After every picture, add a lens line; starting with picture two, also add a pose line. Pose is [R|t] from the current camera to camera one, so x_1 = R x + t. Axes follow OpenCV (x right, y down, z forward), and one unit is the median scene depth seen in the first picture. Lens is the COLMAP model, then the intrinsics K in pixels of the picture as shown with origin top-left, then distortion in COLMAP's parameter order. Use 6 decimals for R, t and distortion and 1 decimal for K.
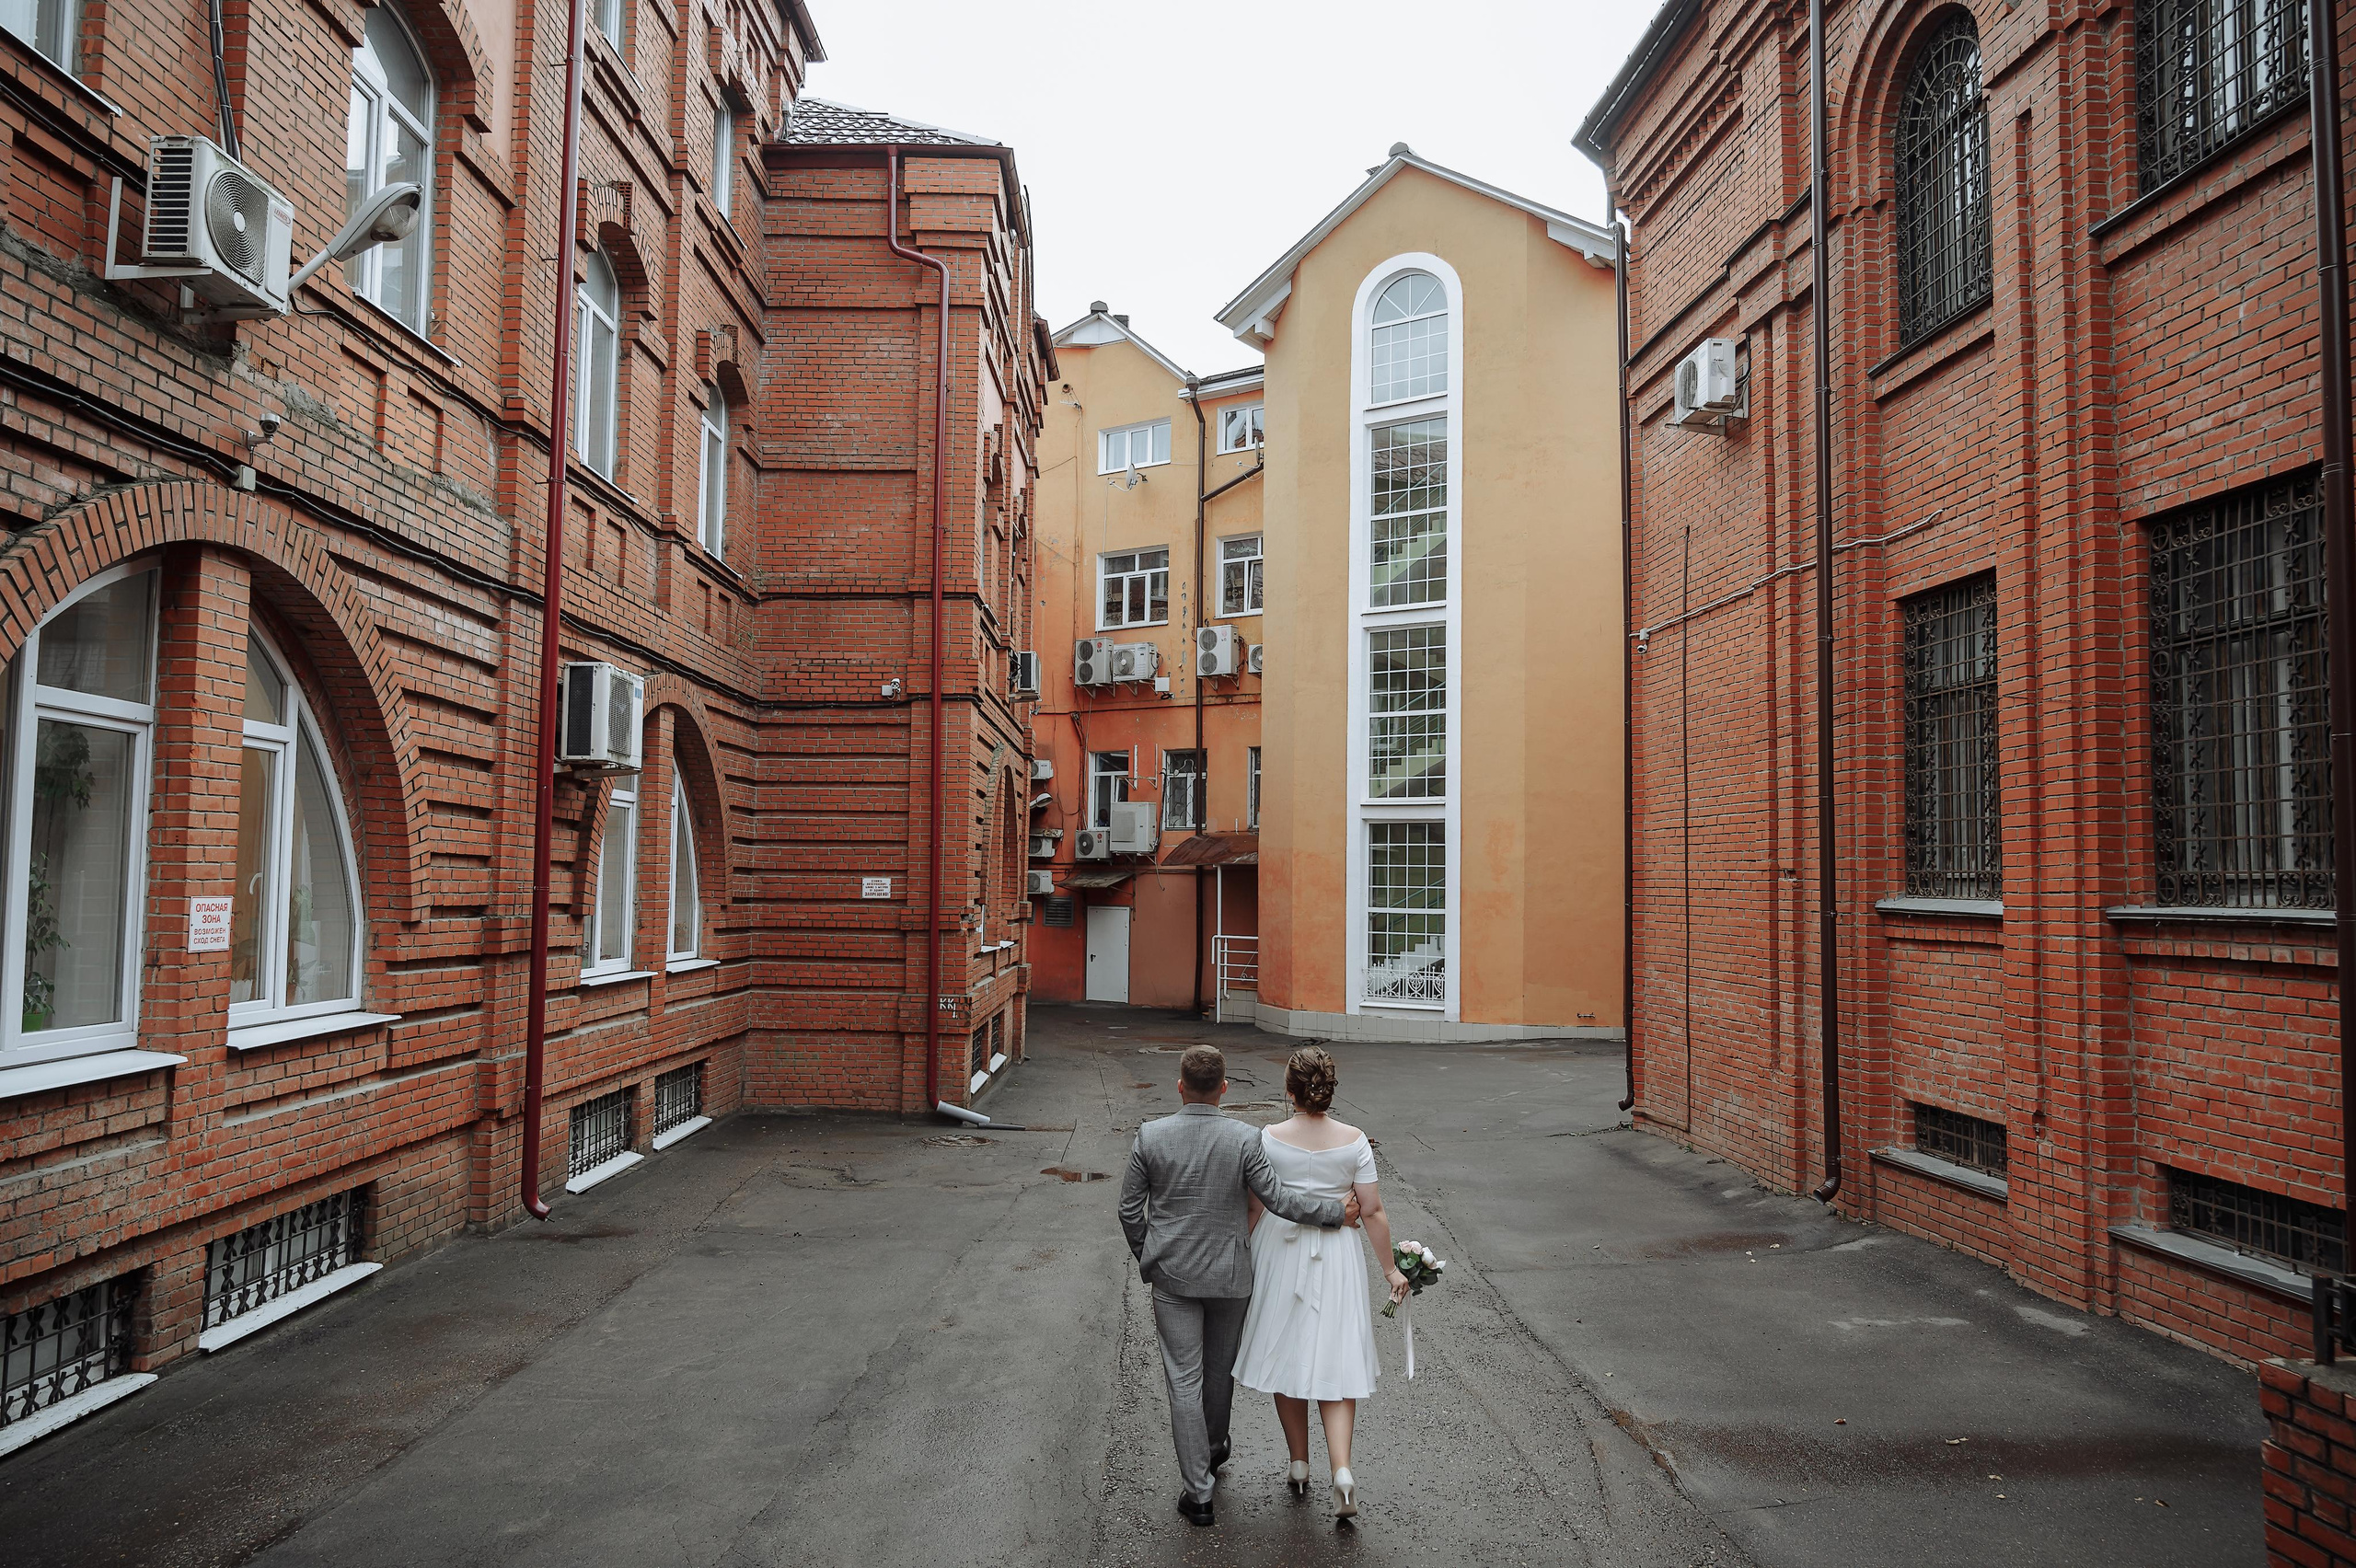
lens RADIAL K [[1594.4, 0, 1178.0], [0, 1594.4, 784.0], [0, 0, 1]] dist [-0.008576, 0.000258]
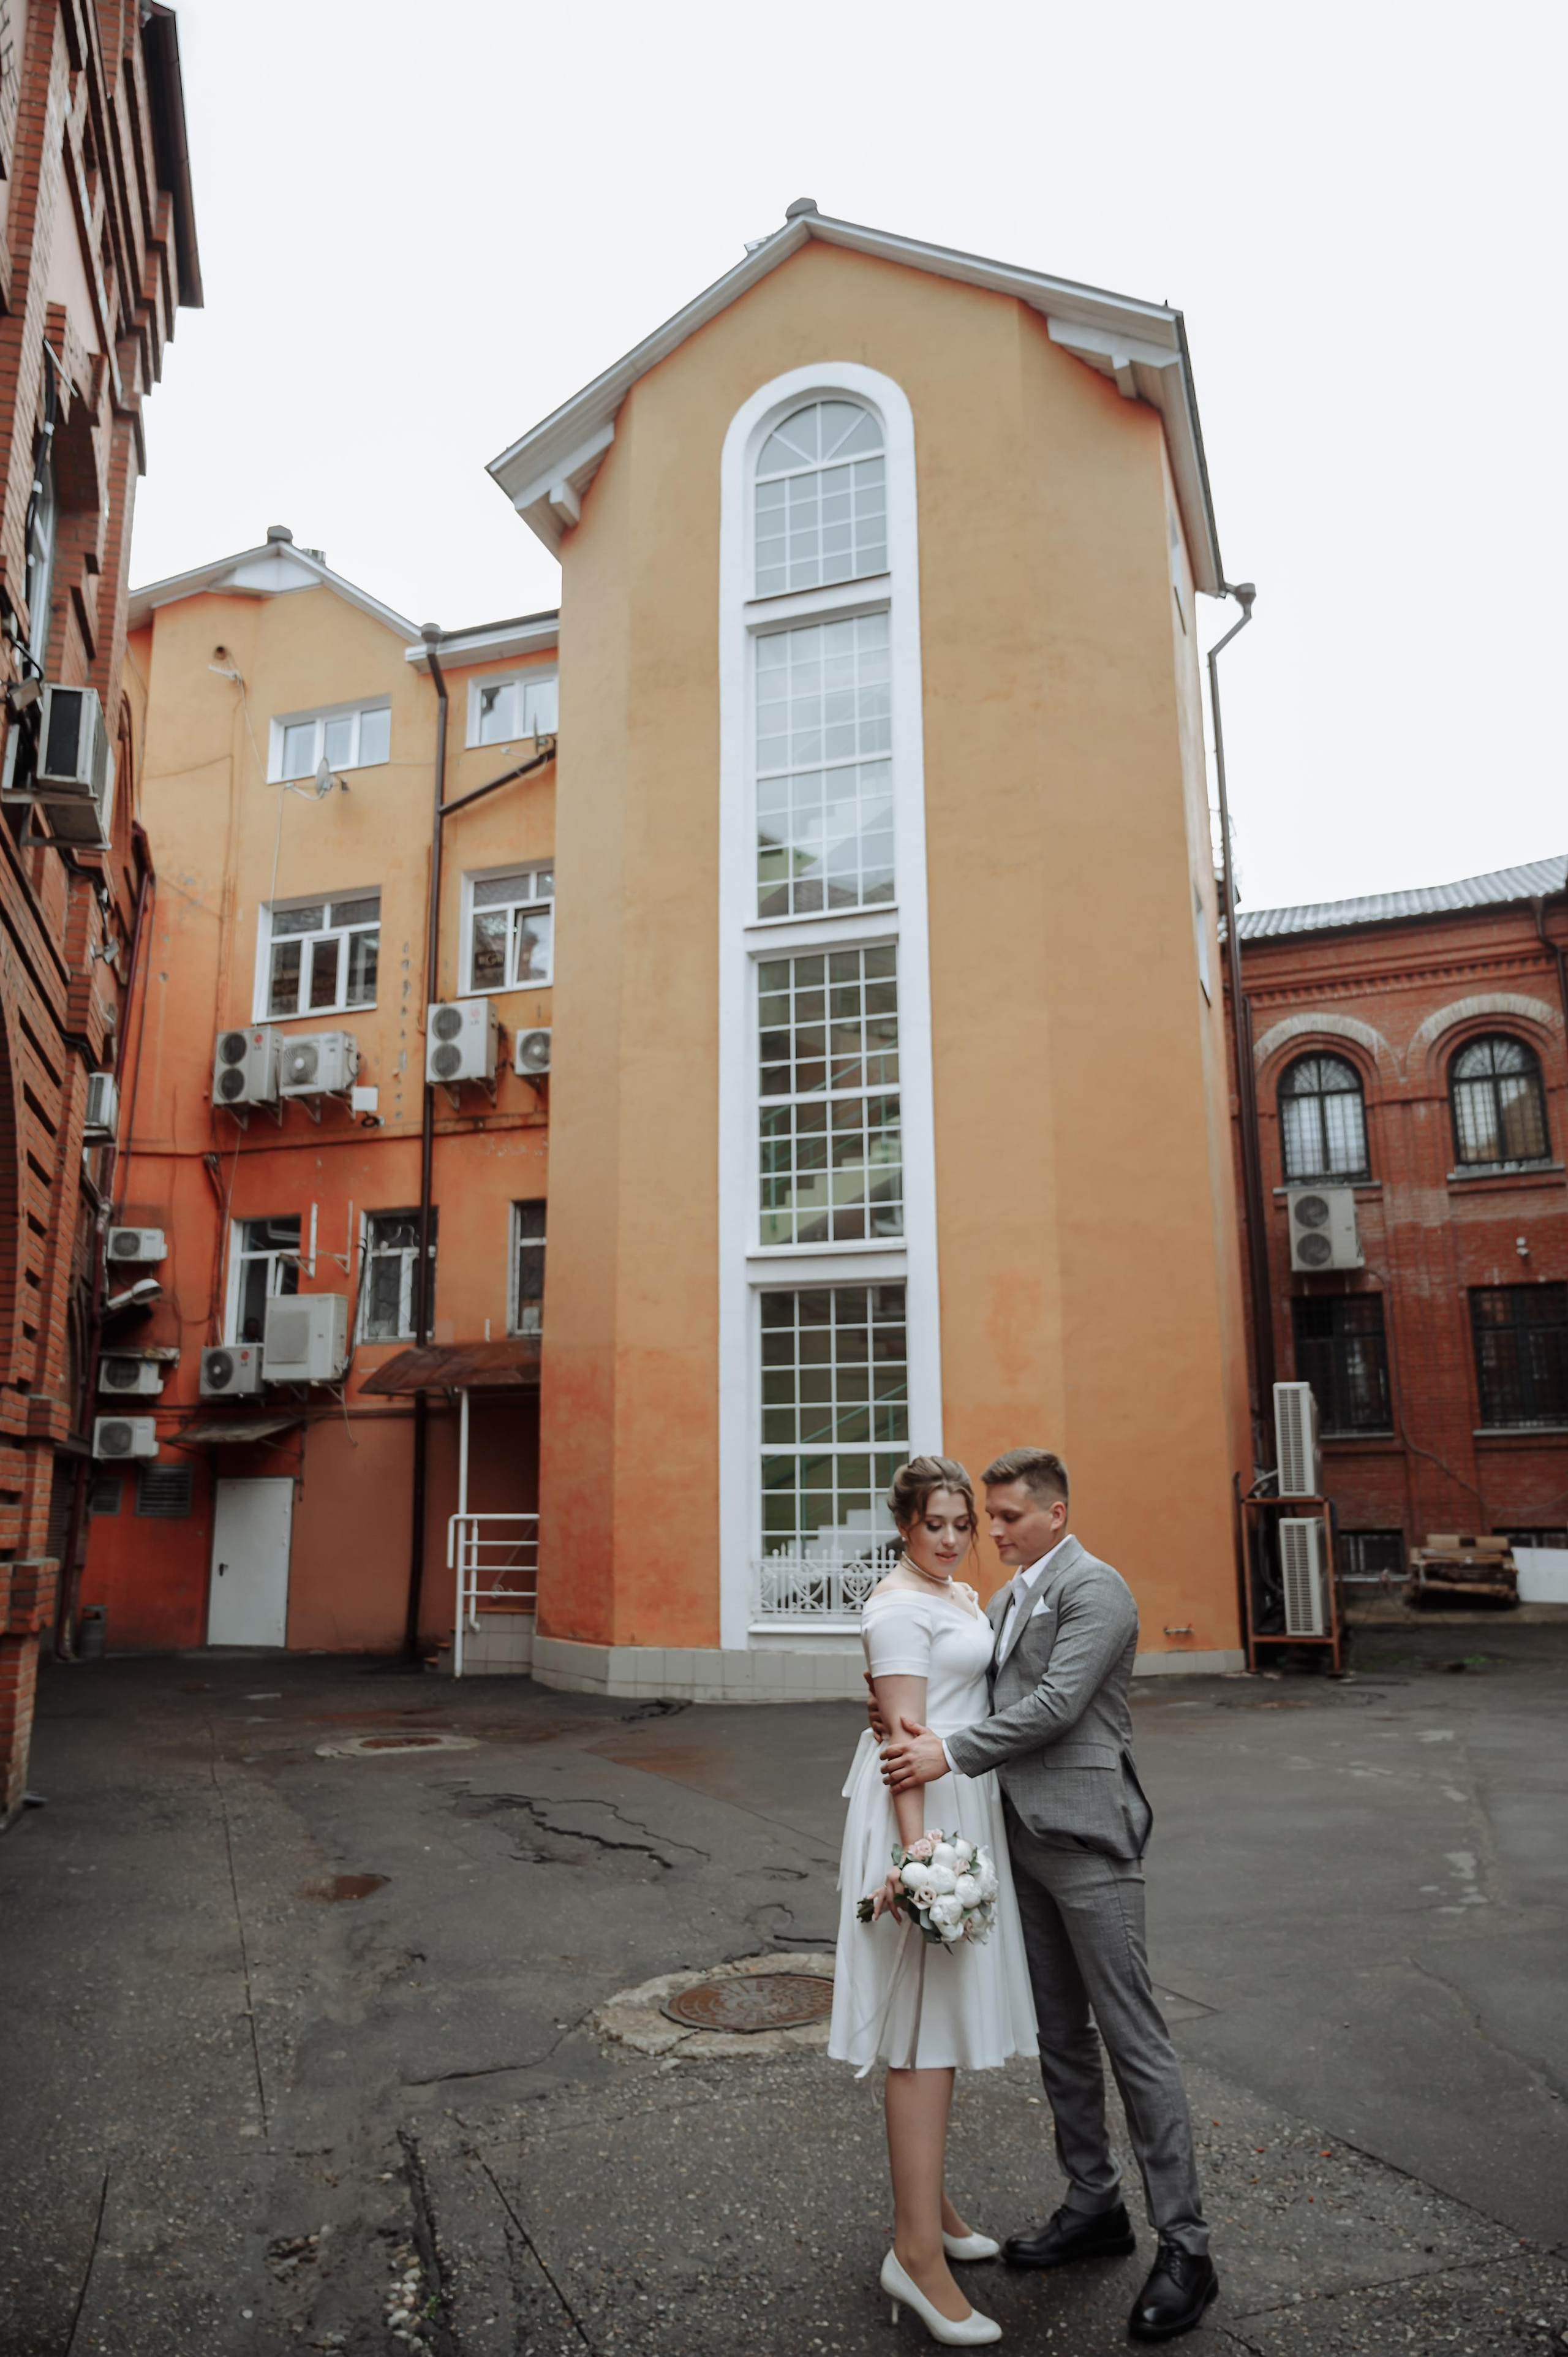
lens RADIAL K [[1595.0, 0, 784.0], [0, 1595.0, 1178.5], [0, 0, 1]] dist [-0.008576, 0.000258]
pose [[0.962633, 0.034029, 0.268663, -0.018348], [0.004921, 0.989712, -0.142988, 0.054501], [-0.270765, 0.138967, 0.952562, 0.390332]]
